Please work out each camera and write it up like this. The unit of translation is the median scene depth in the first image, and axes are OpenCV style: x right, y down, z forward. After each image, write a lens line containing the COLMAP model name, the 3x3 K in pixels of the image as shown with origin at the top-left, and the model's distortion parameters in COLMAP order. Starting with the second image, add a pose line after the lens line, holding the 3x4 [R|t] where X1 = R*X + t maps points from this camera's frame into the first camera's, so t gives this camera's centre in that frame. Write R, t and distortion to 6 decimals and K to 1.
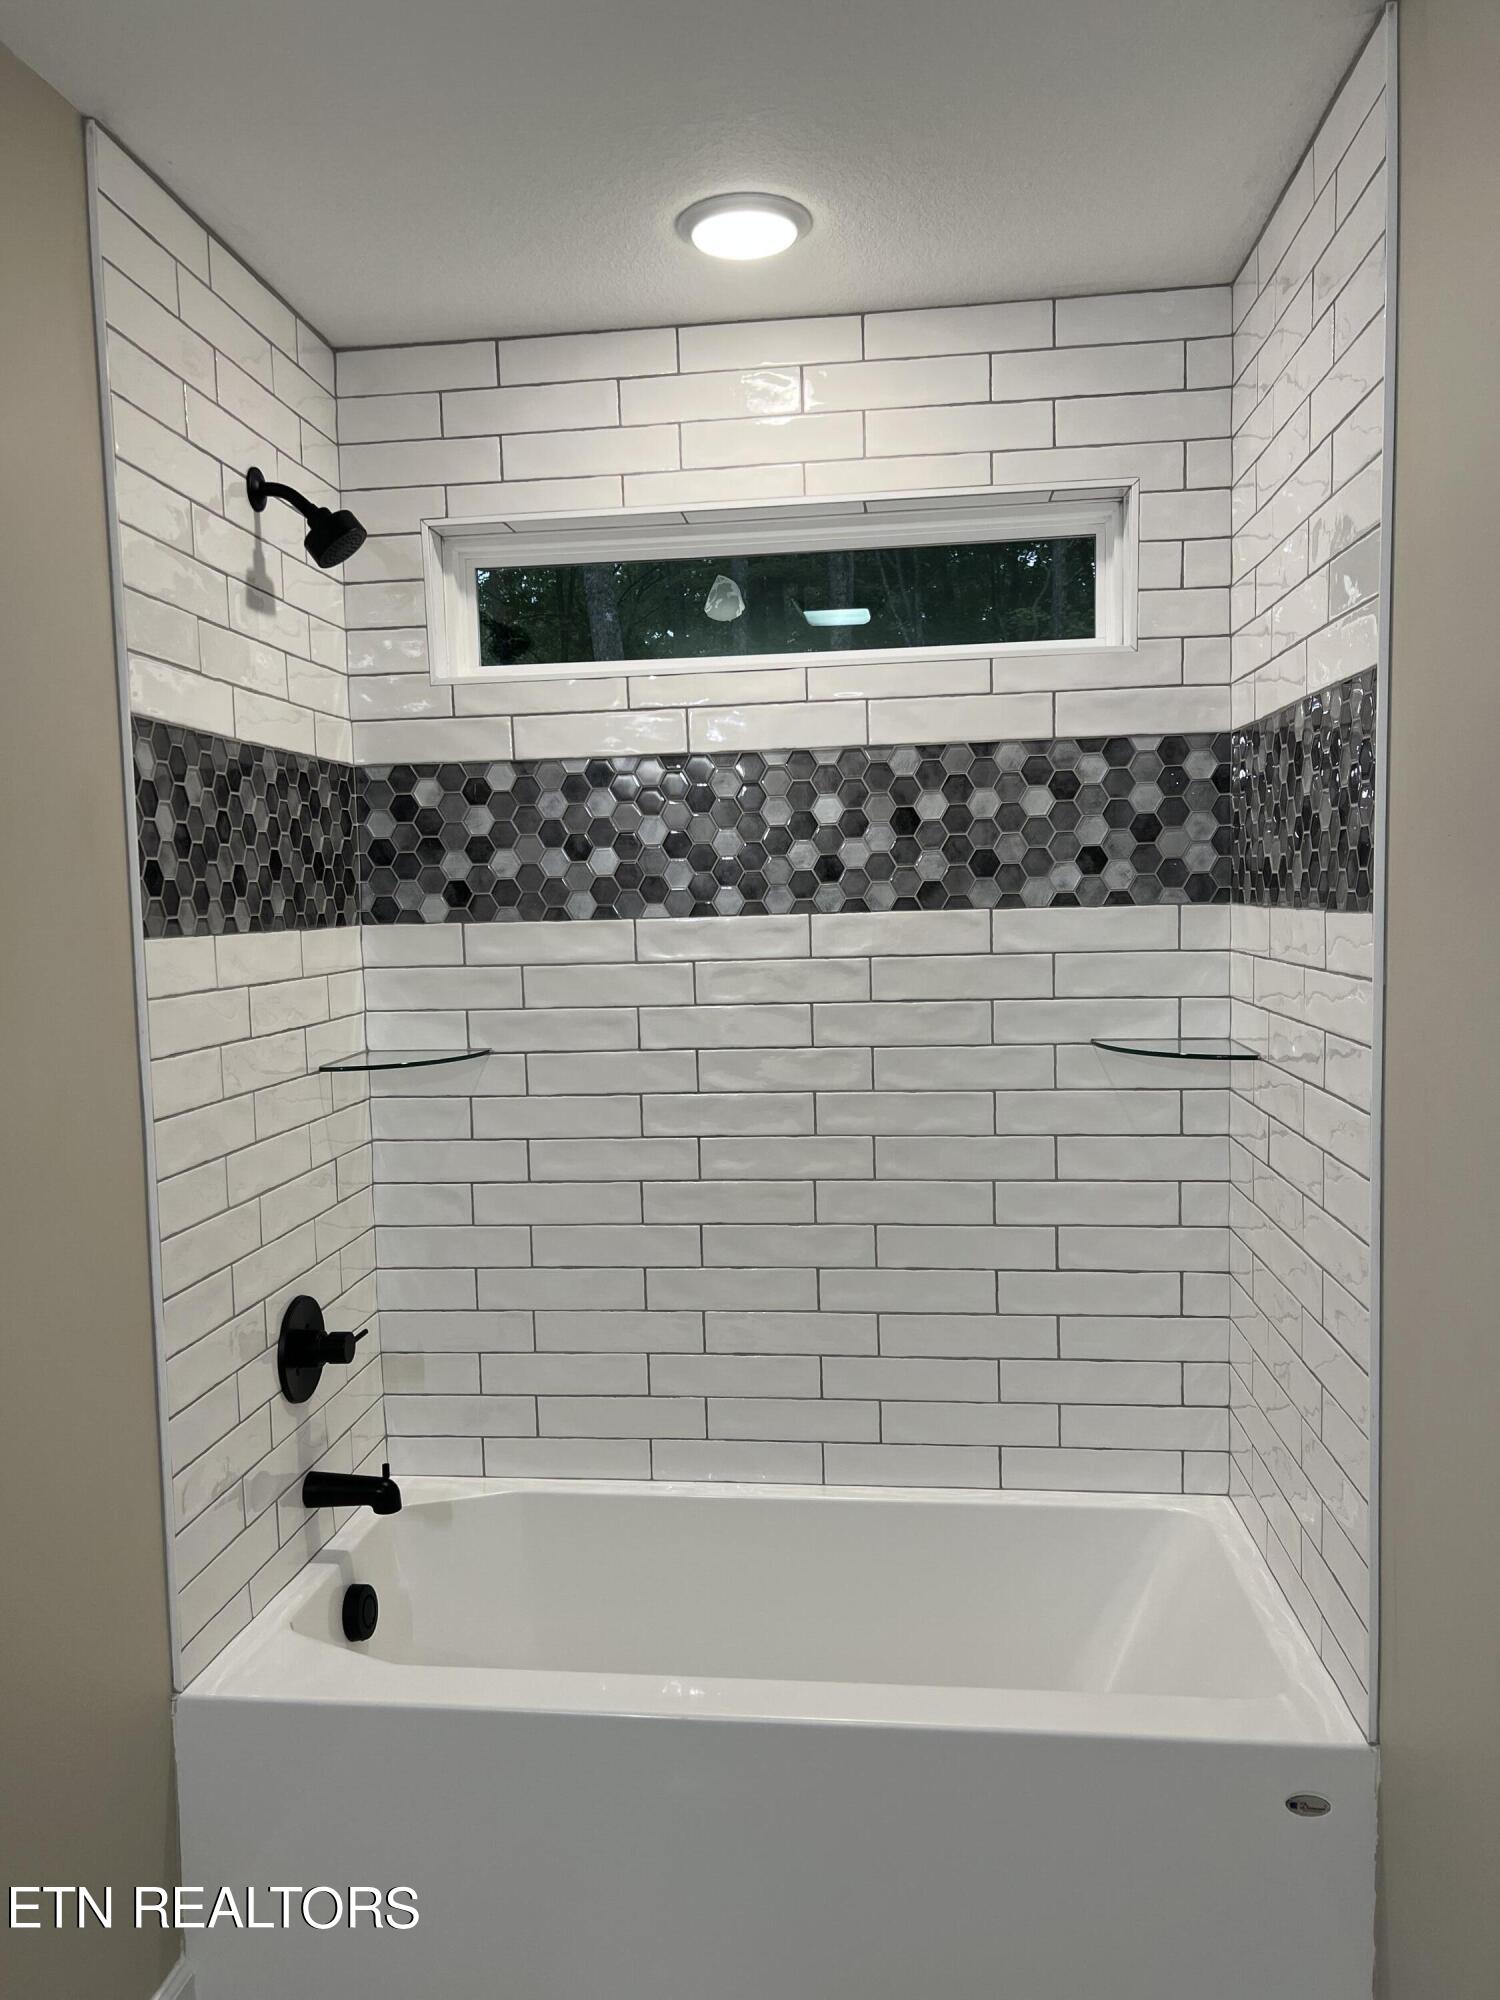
lens RADIAL K [[1506.4, 0, 749.8], [0, 1506.4, 1011.9], [0, 0, 1]] dist [0.044142, -0.050219]
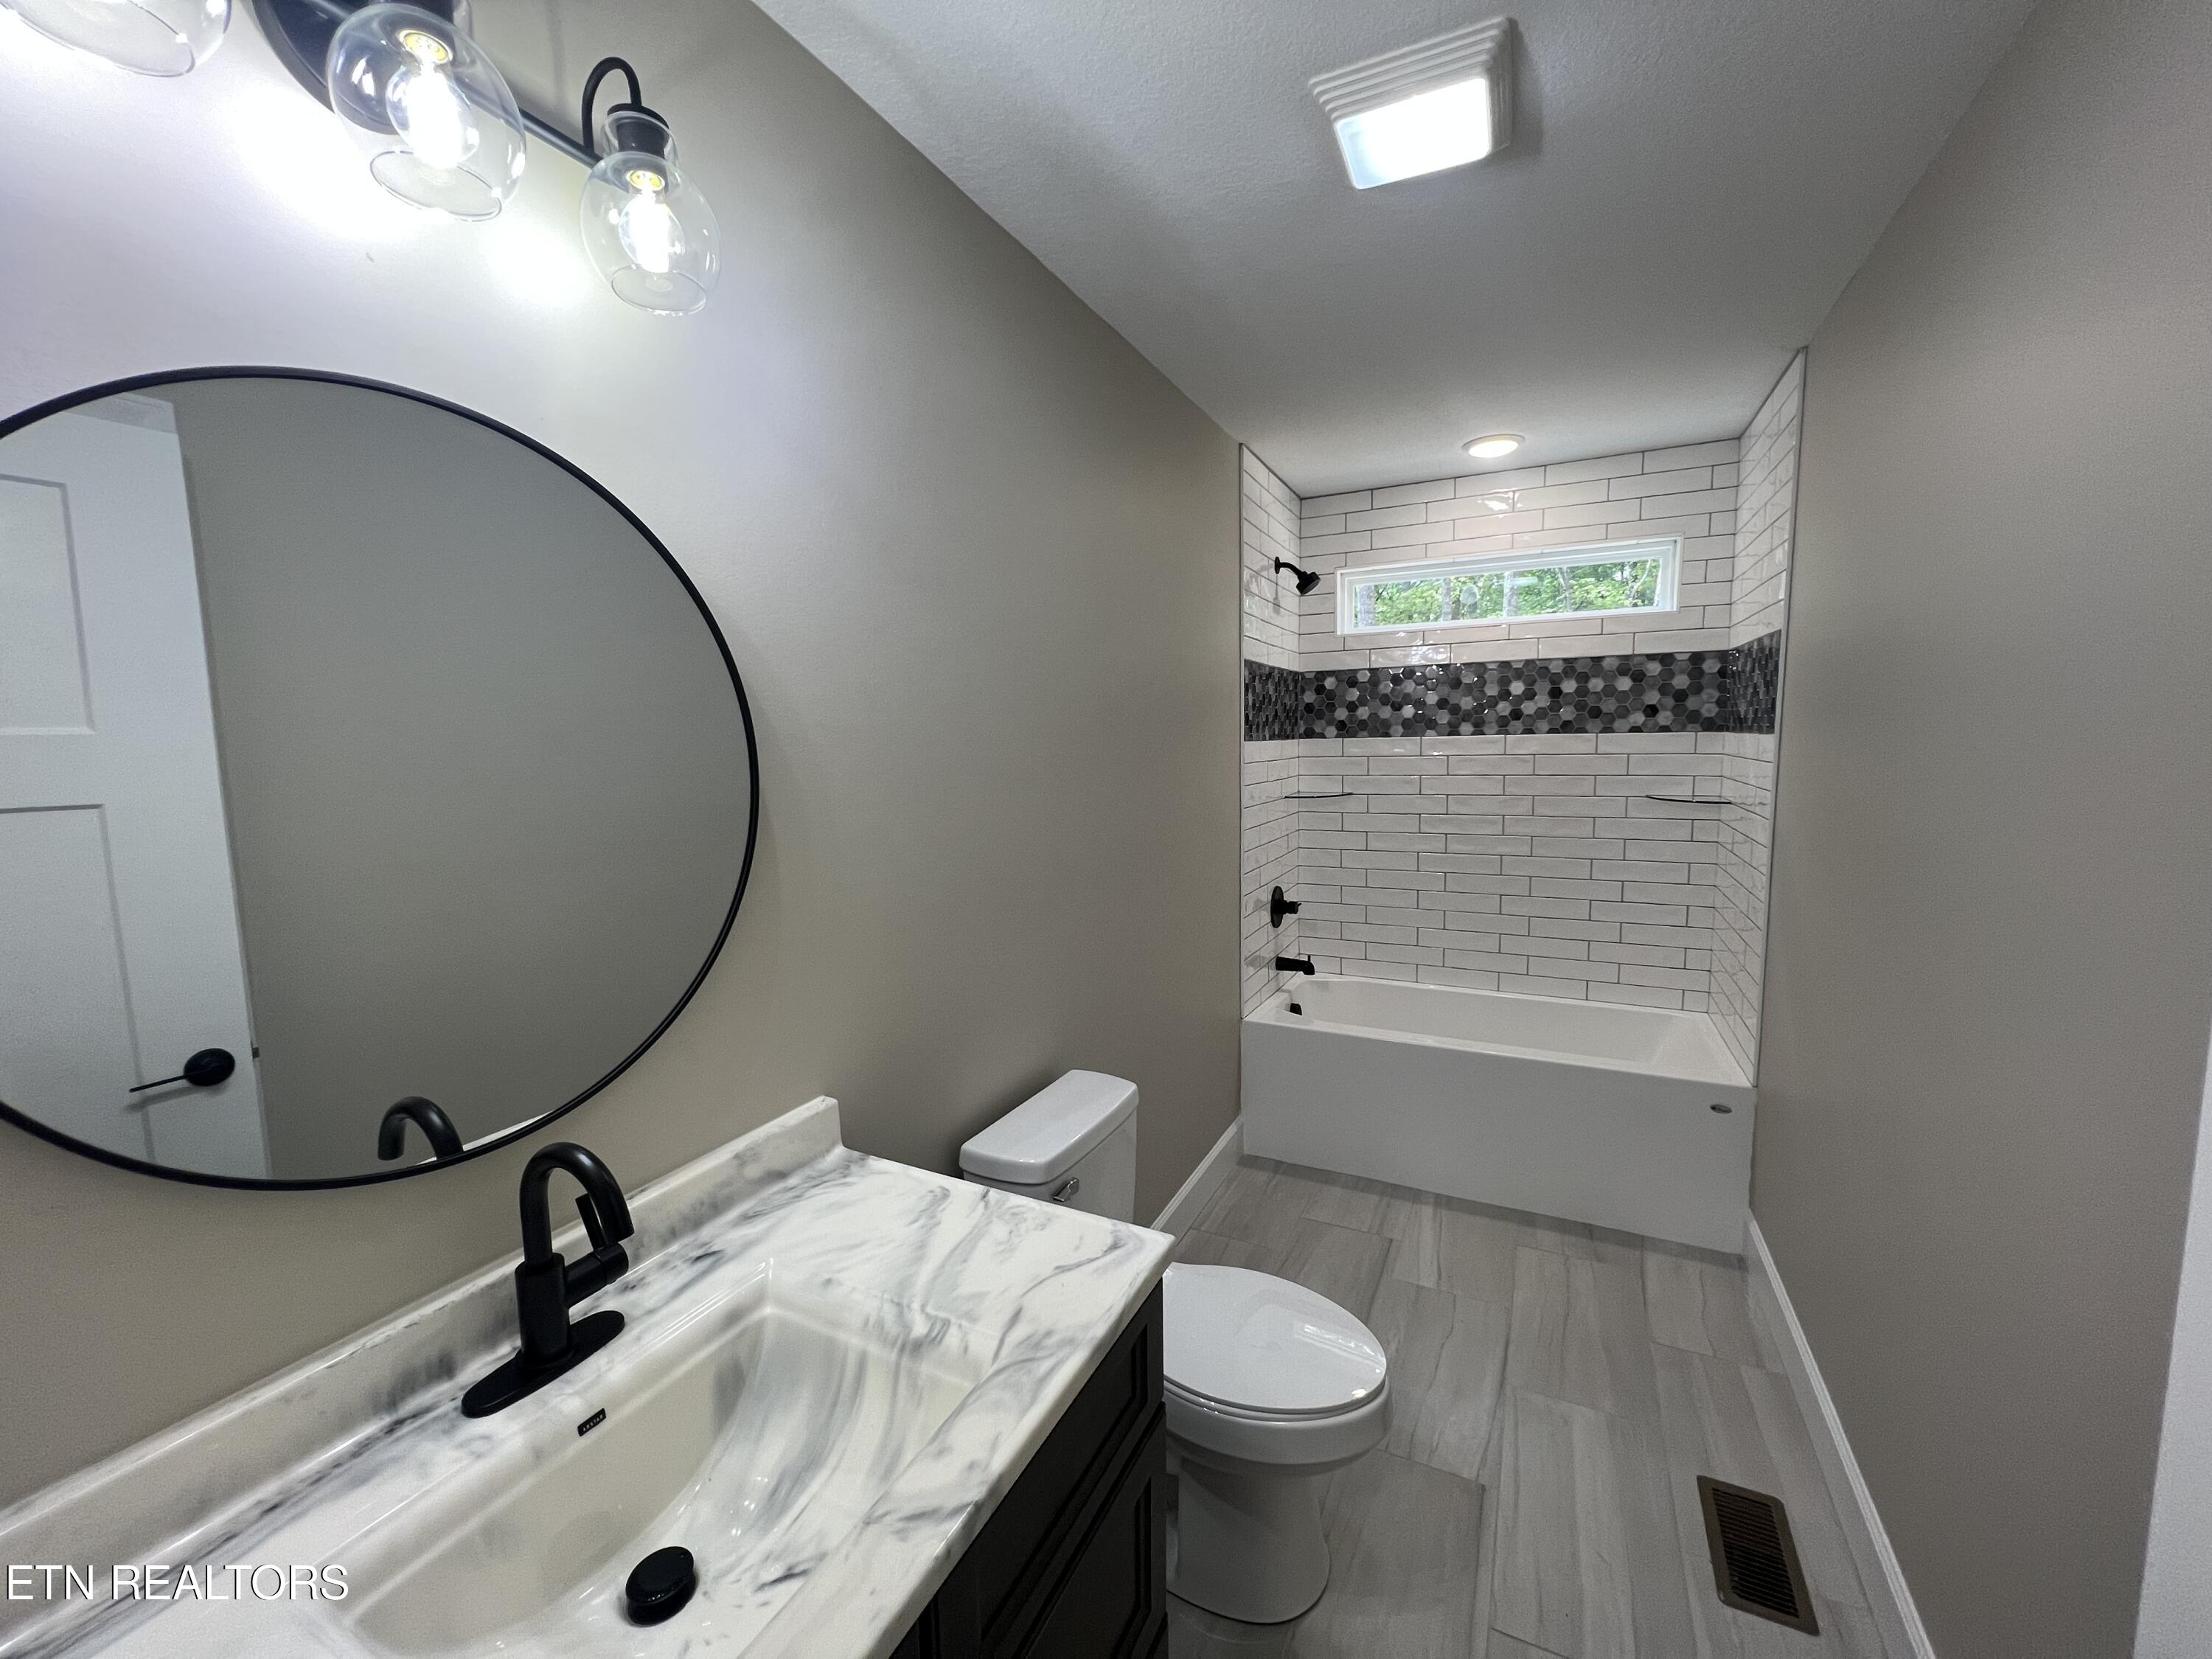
lens RADIAL K [[890.3, 0, 1100.5], [0, 890.3, 832.8], [0, 0, 1]] dist [-0.006926, 0.000162]
pose [[0.935909, 0.044537, -0.349415, -0.057481], [-0.031147, 0.998553, 0.043849, 0.042017], [0.350862, -0.030155, 0.935942, -0.465238]]
